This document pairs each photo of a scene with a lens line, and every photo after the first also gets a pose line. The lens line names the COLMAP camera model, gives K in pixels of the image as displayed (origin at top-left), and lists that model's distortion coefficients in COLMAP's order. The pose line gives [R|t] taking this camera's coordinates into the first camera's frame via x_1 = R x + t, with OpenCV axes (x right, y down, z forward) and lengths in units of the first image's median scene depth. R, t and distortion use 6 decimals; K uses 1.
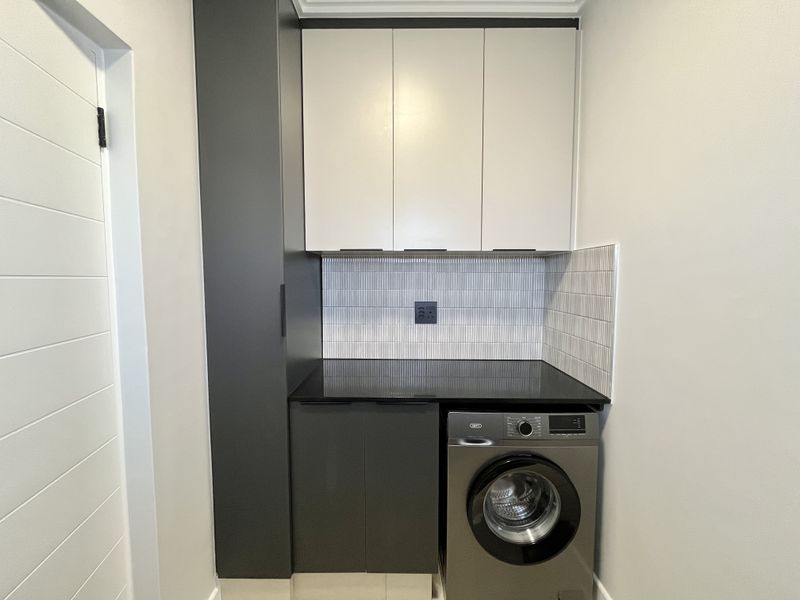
lens RADIAL K [[322.9, 0, 396.9], [0, 322.9, 298.4], [0, 0, 1]] dist [-0.001917, -0.000075]
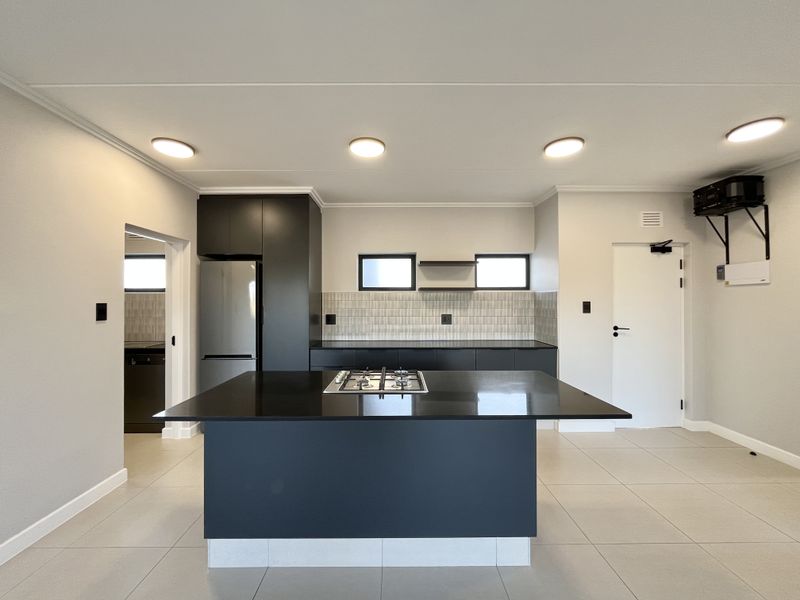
lens RADIAL K [[322.9, 0, 396.9], [0, 322.9, 298.4], [0, 0, 1]] dist [-0.001917, -0.000075]
pose [[0.999960, 0.001870, 0.008747, -0.695345], [-0.001276, 0.997725, -0.067405, 0.077583], [-0.008853, 0.067391, 0.997687, -1.664751]]
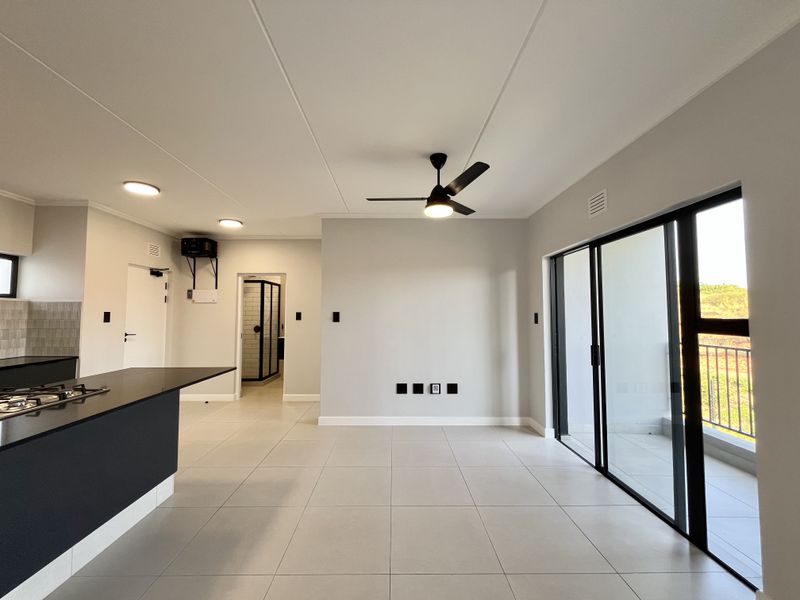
lens RADIAL K [[322.9, 0, 396.9], [0, 322.9, 298.4], [0, 0, 1]] dist [-0.001917, -0.000075]
pose [[-0.006814, 0.050455, 0.998703, -2.047583], [0.052953, 0.997343, -0.050025, 0.084956], [-0.998574, 0.052543, -0.009468, -1.657680]]
